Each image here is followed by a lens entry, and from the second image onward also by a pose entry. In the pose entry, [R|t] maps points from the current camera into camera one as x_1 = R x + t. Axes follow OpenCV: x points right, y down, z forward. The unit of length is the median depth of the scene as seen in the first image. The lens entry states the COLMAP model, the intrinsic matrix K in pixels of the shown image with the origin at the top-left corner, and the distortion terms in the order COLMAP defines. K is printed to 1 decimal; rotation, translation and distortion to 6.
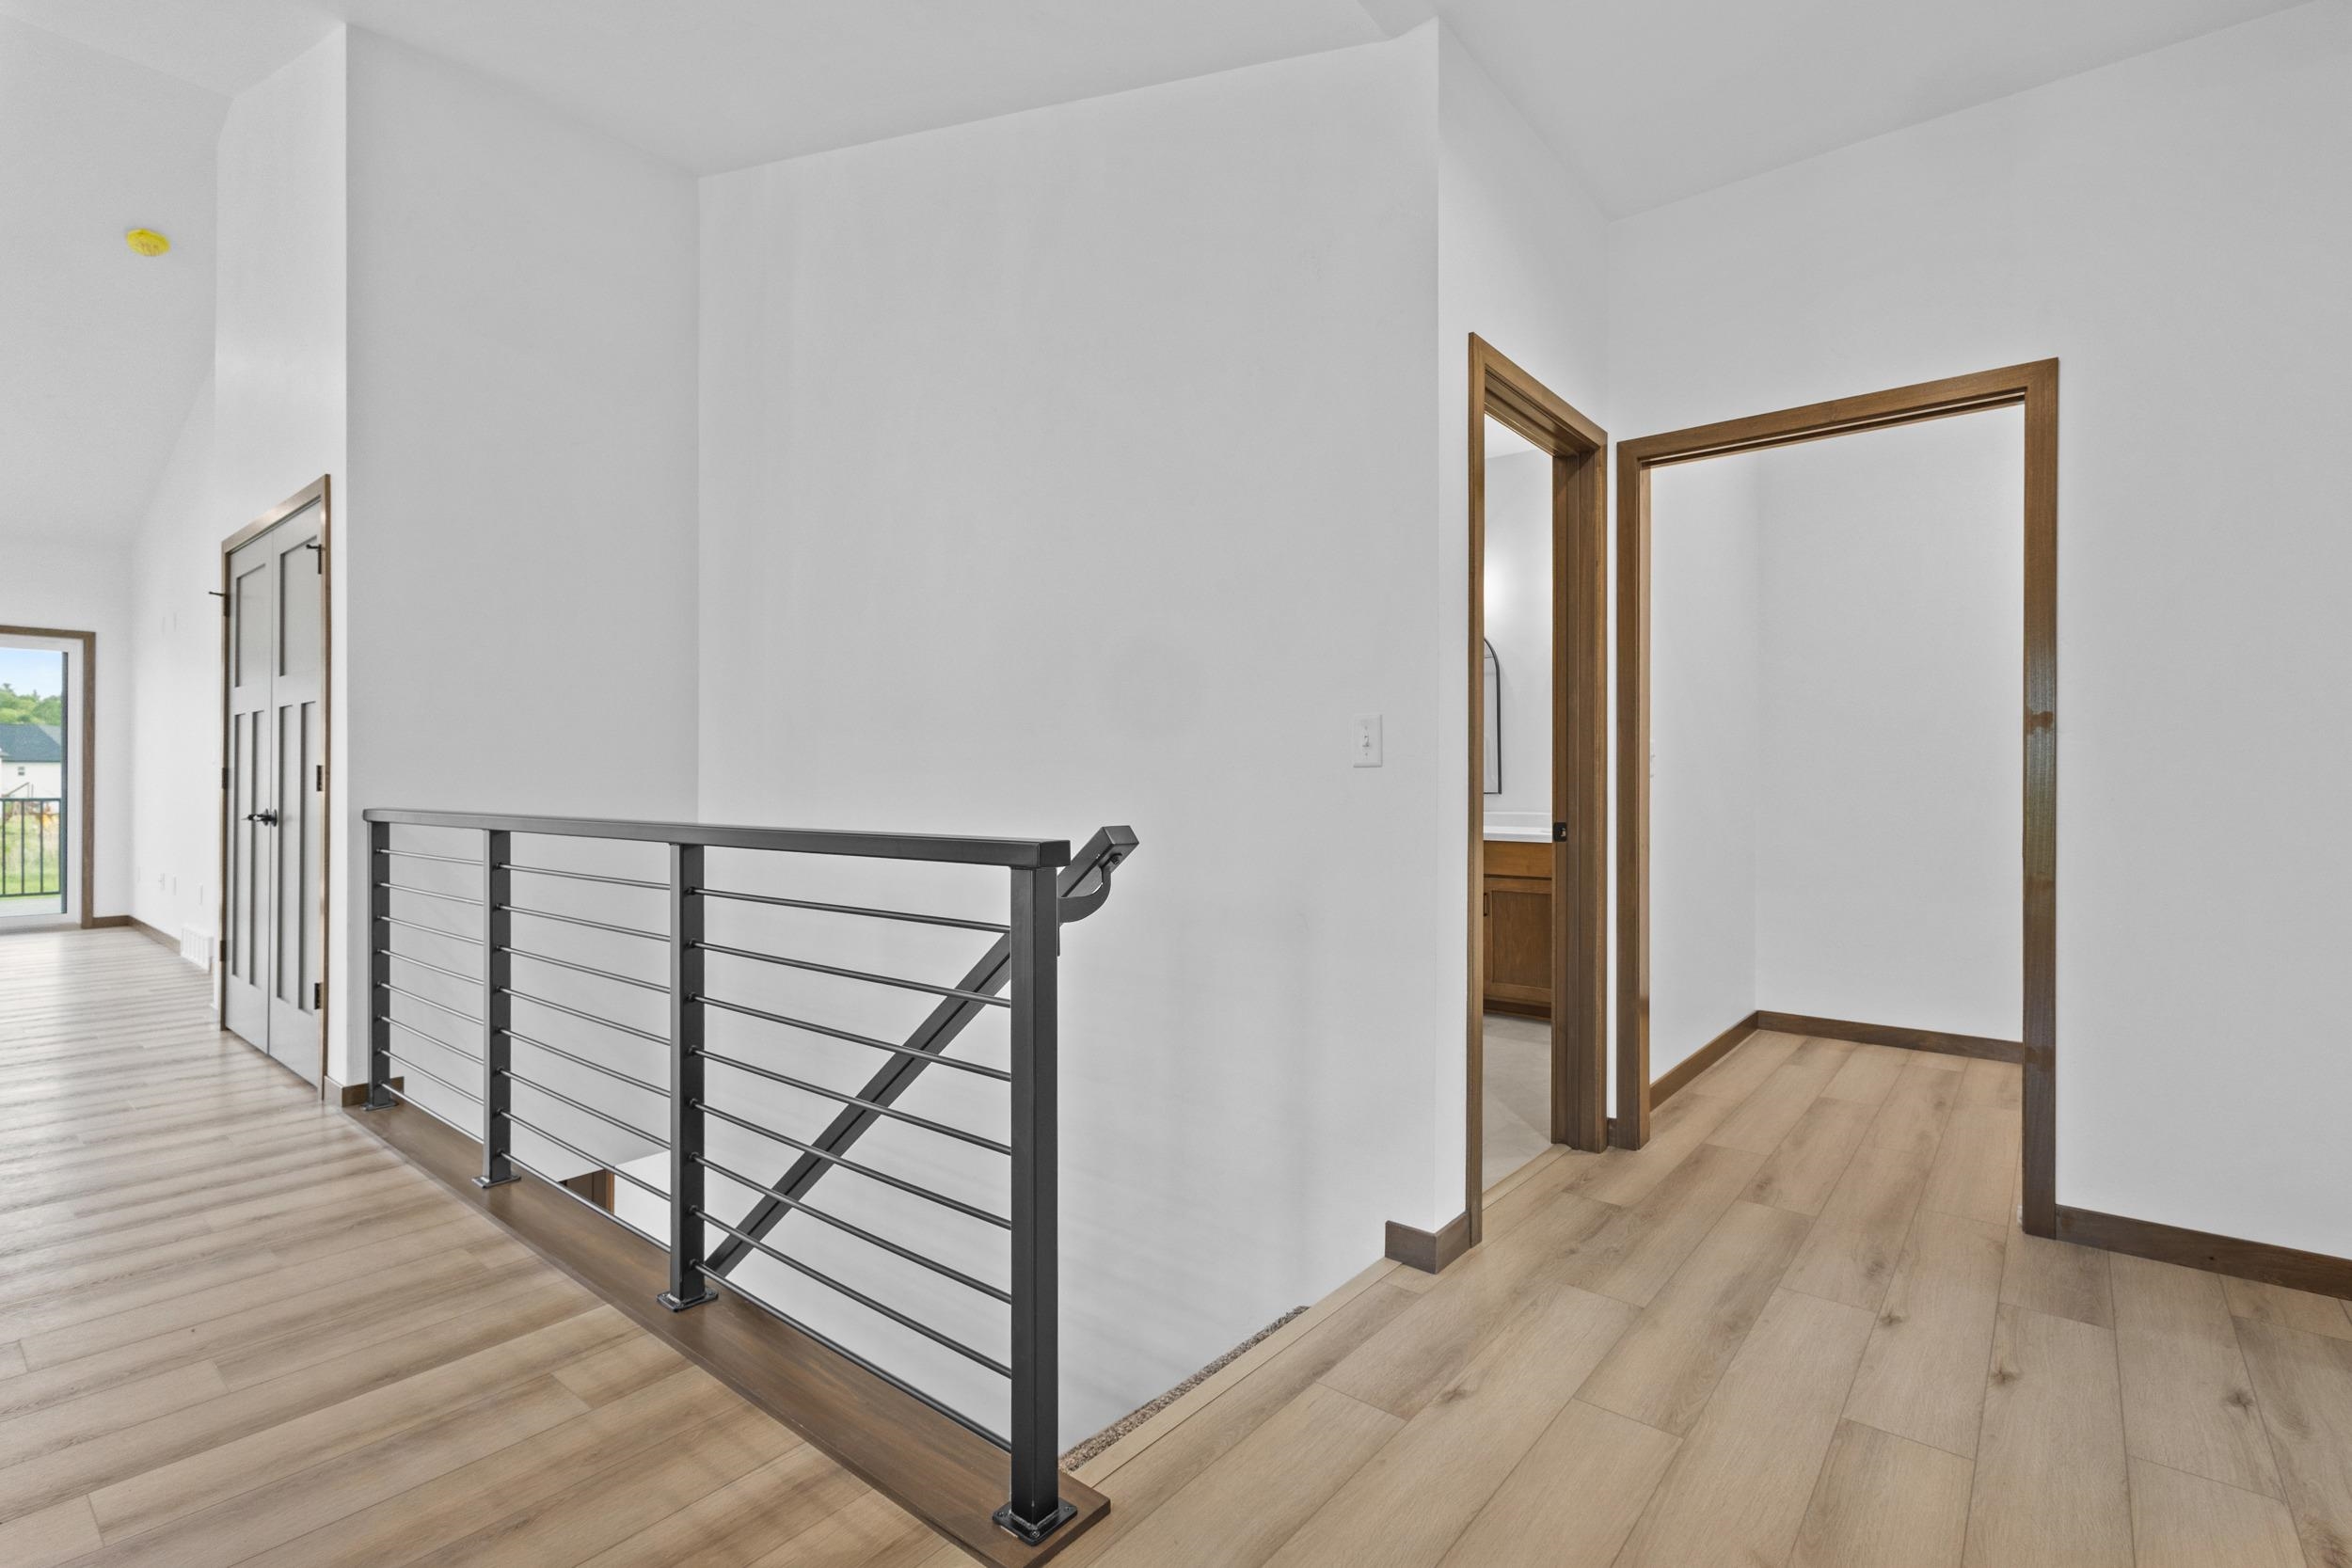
lens RADIAL K [[1074.6, 0, 1168.0], [0, 1074.6, 776.4], [0, 0, 1]] dist [0.009869, -0.004669]
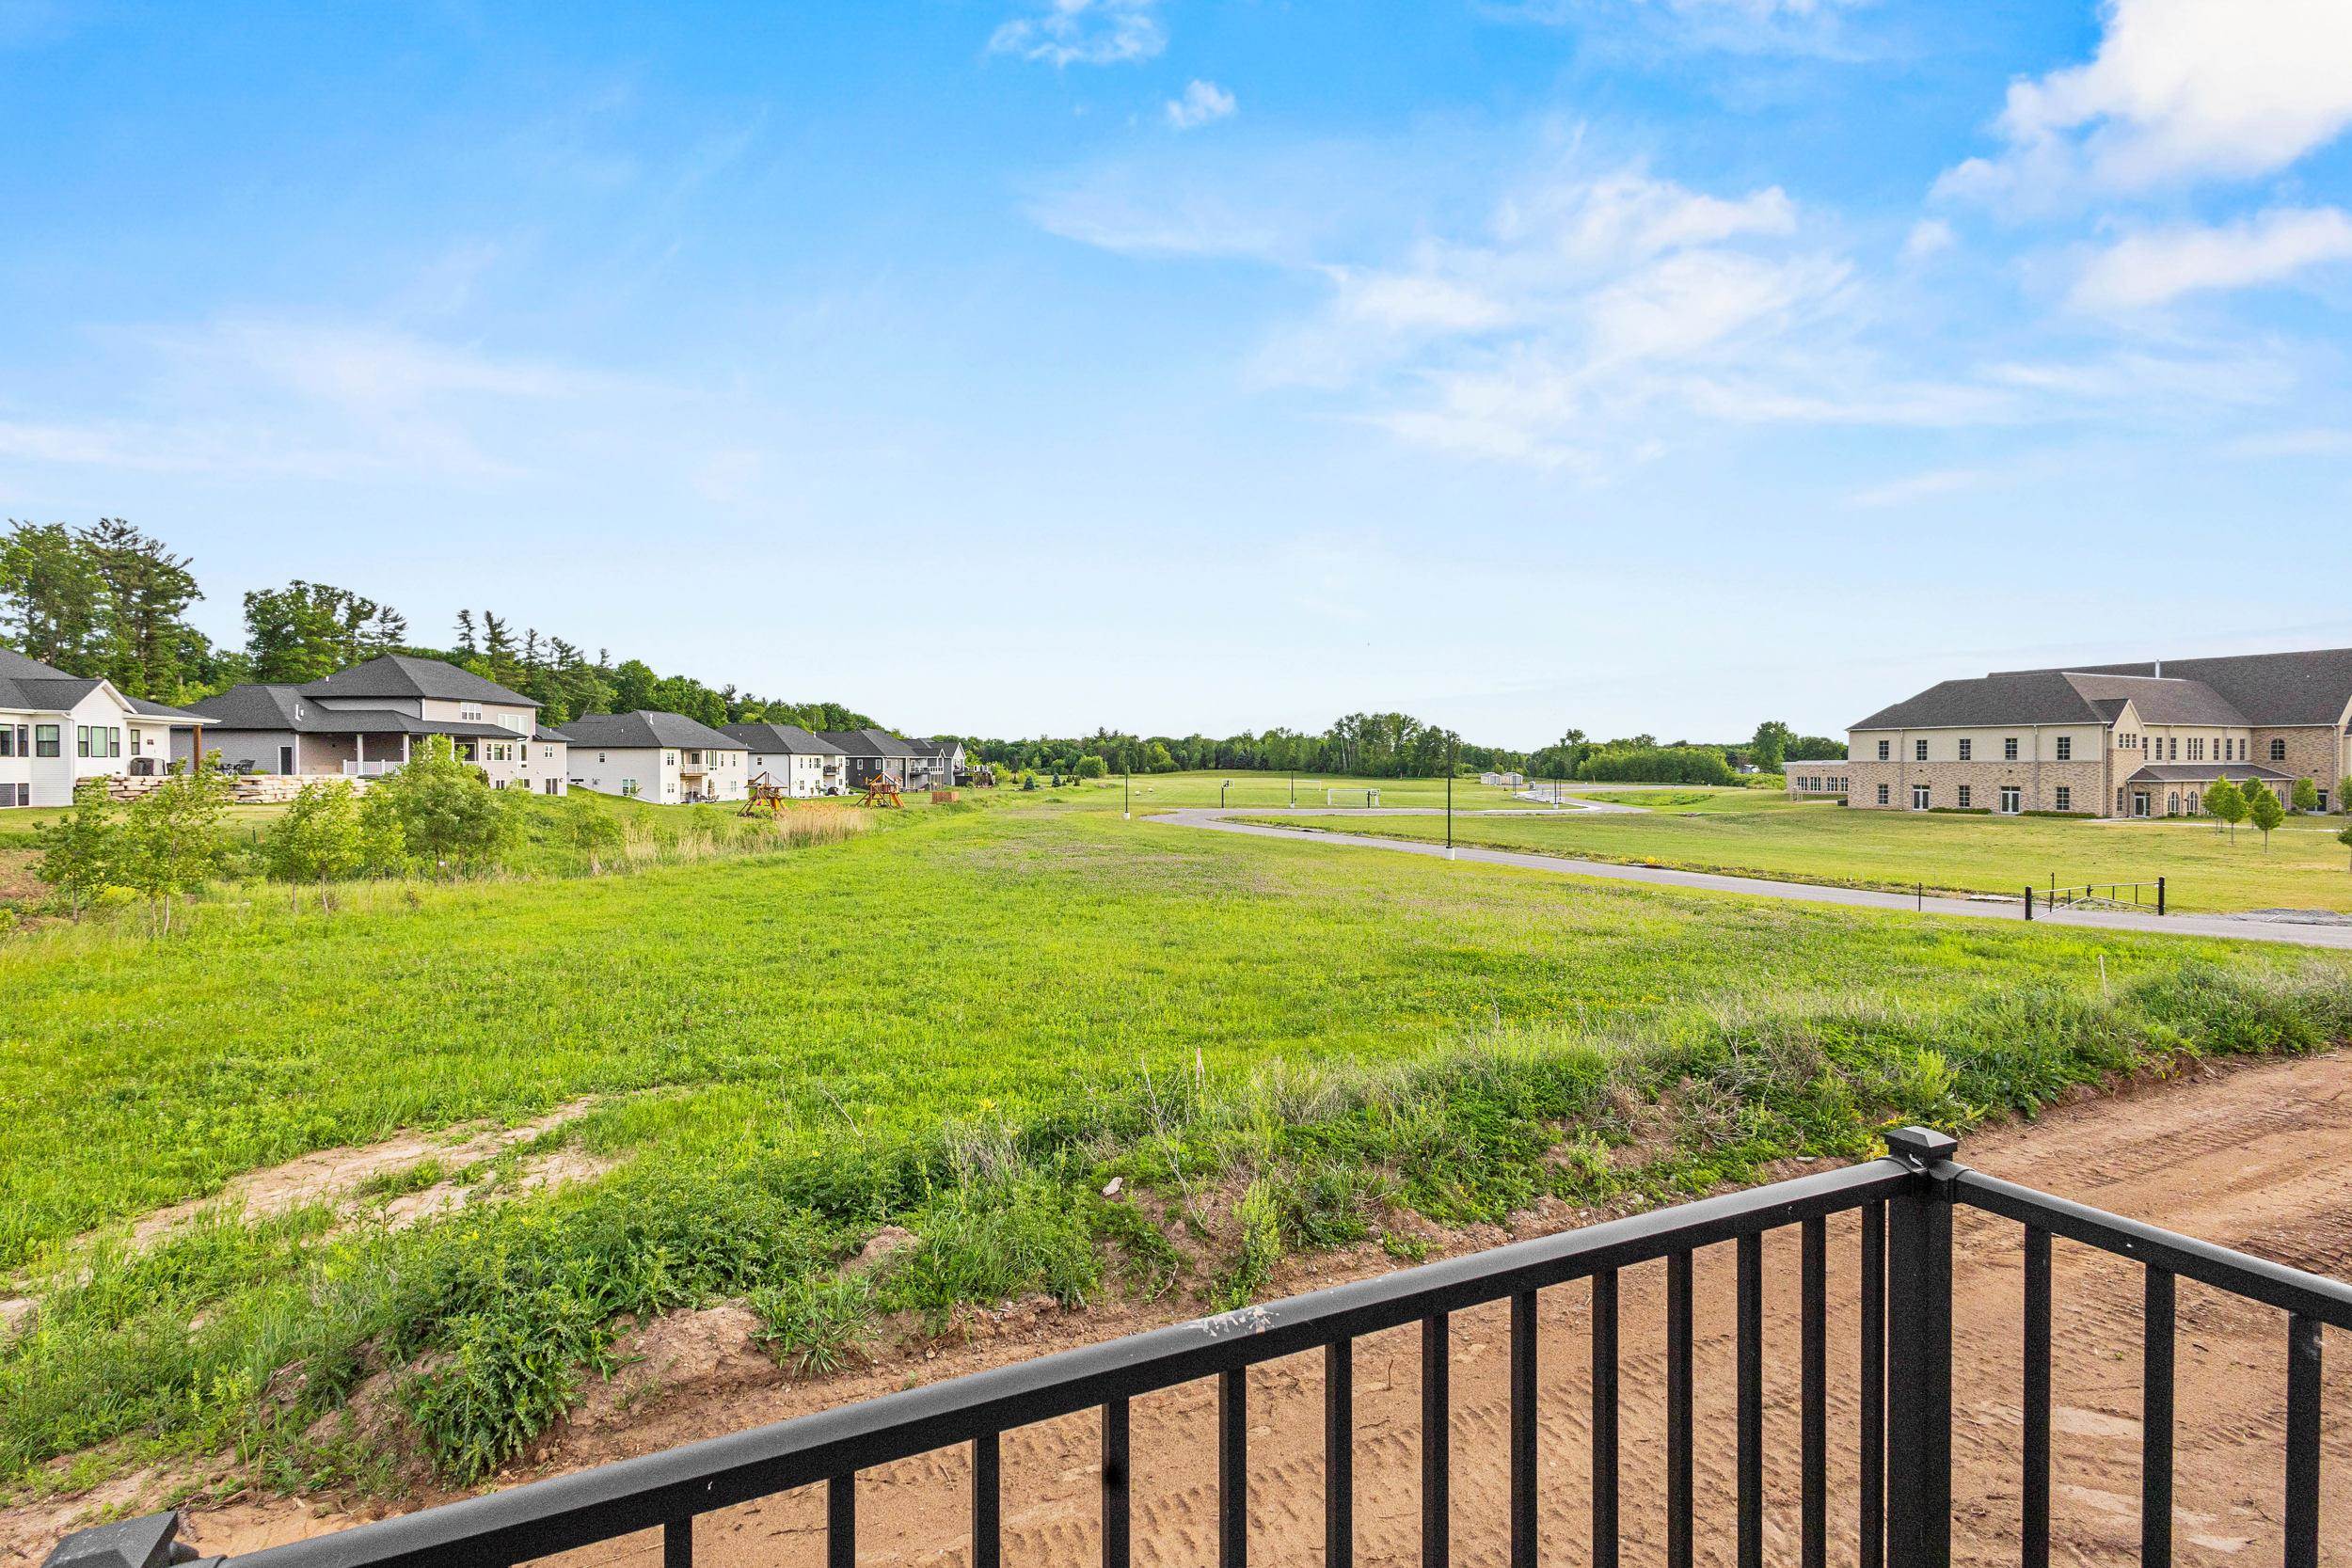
lens RADIAL K [[1074.6, 0, 1135.9], [0, 1074.6, 788.7], [0, 0, 1]] dist [0.009869, -0.004669]
pose [[0.888421, 0.005315, -0.459000, -1.618691], [0.008272, 0.999585, 0.027584, -0.061032], [0.458956, -0.028303, 0.888008, 1.478632]]
